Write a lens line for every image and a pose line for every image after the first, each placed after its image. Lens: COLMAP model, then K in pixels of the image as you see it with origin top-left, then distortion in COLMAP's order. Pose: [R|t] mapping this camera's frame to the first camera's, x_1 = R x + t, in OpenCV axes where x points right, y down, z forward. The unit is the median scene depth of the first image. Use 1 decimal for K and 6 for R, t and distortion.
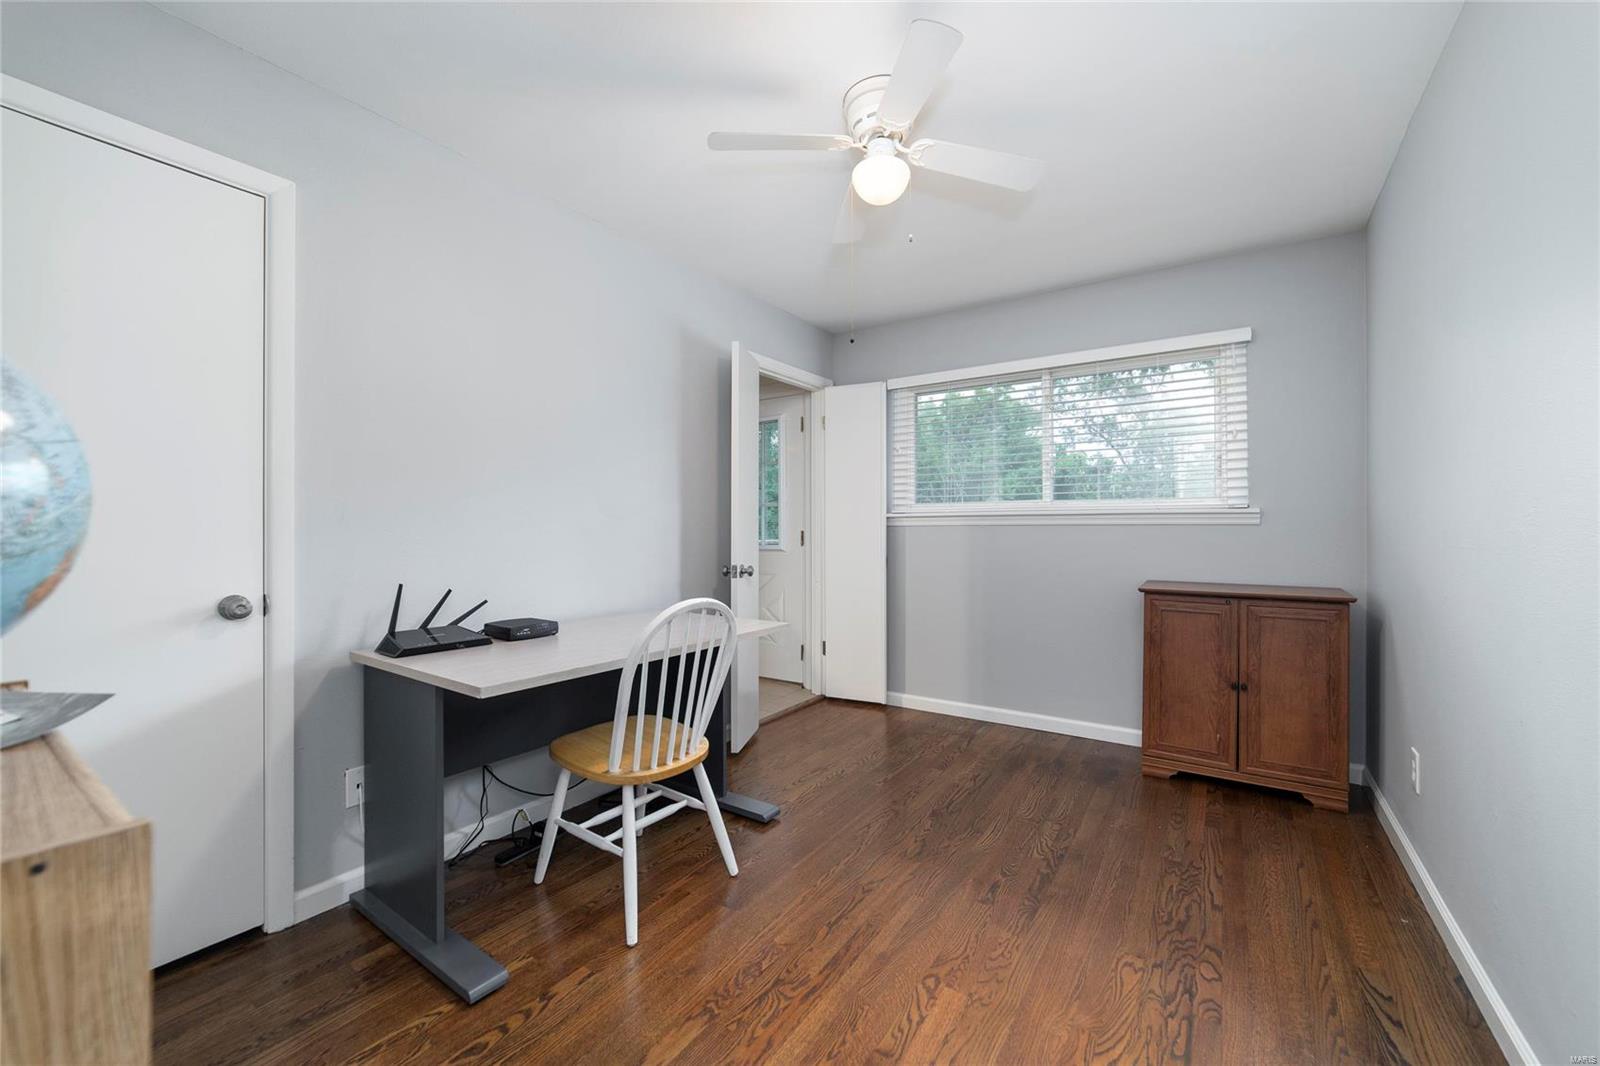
lens RADIAL K [[624.7, 0, 805.9], [0, 624.7, 528.7], [0, 0, 1]] dist [-0.013491, 0.000559]
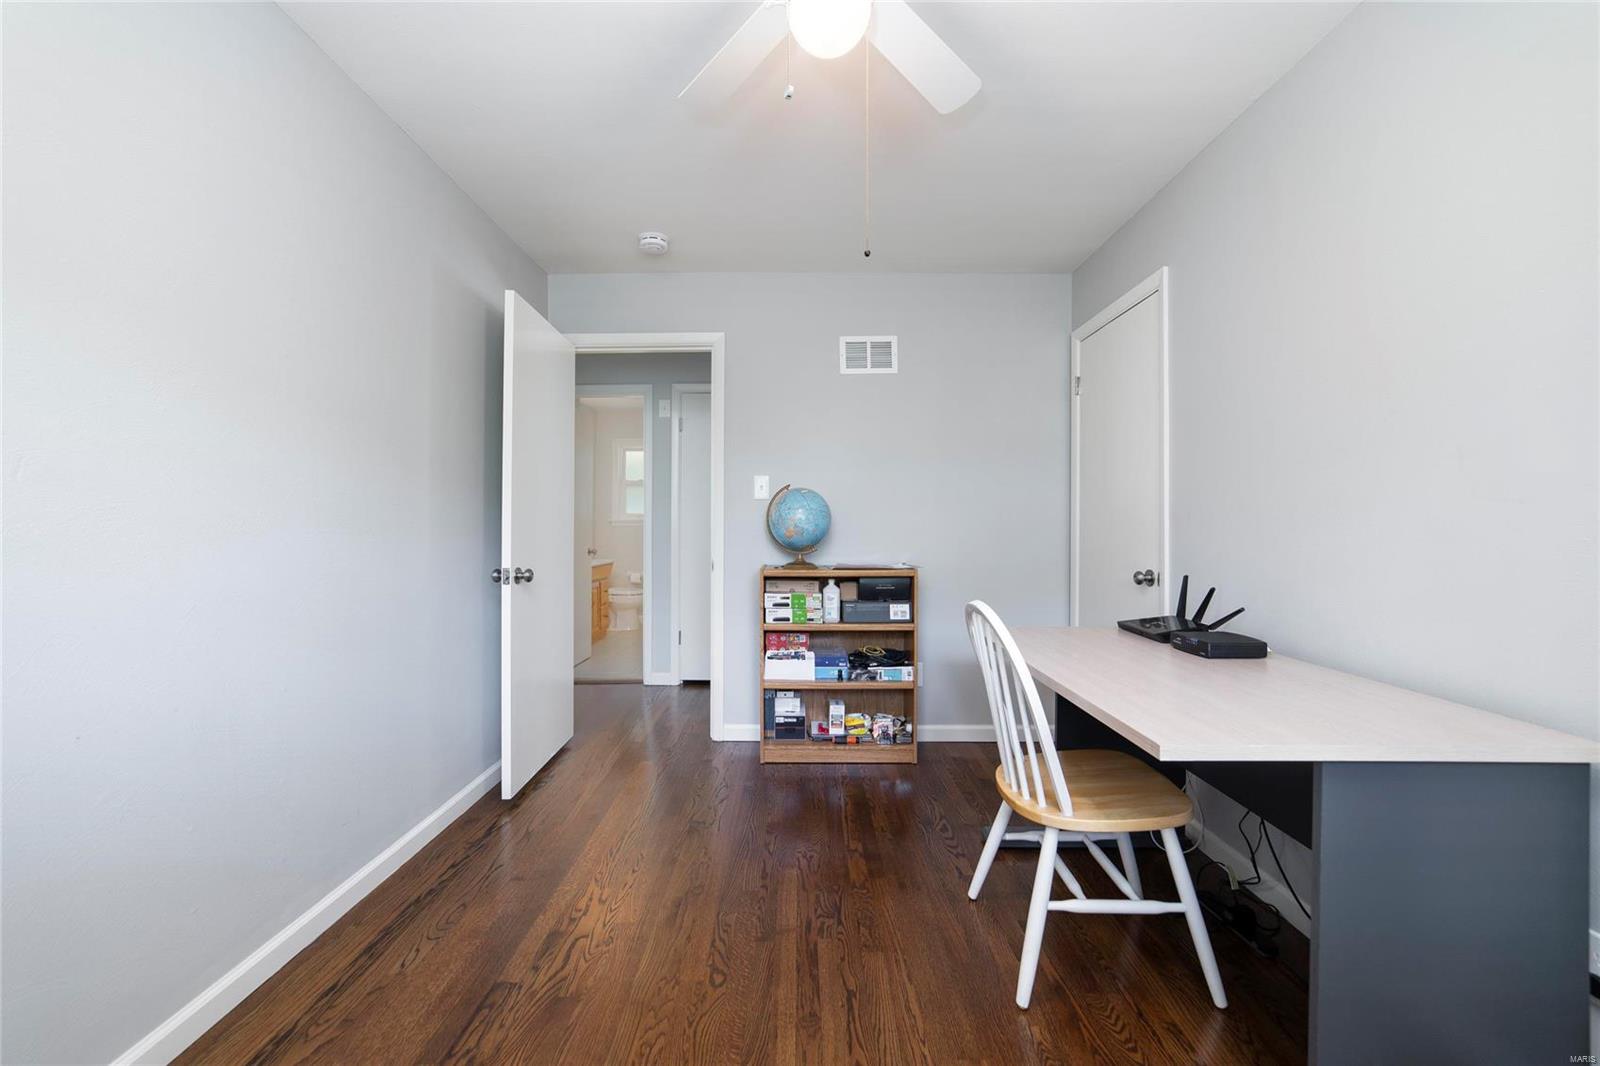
lens RADIAL K [[577.1, 0, 809.7], [0, 577.1, 525.1], [0, 0, 1]] dist [-0.000717, -0.000002]
pose [[-0.808054, 0.003174, -0.589100, 0.628495], [-0.000608, 0.999980, 0.006222, -0.010125], [0.589108, 0.005387, -0.808036, 1.835118]]
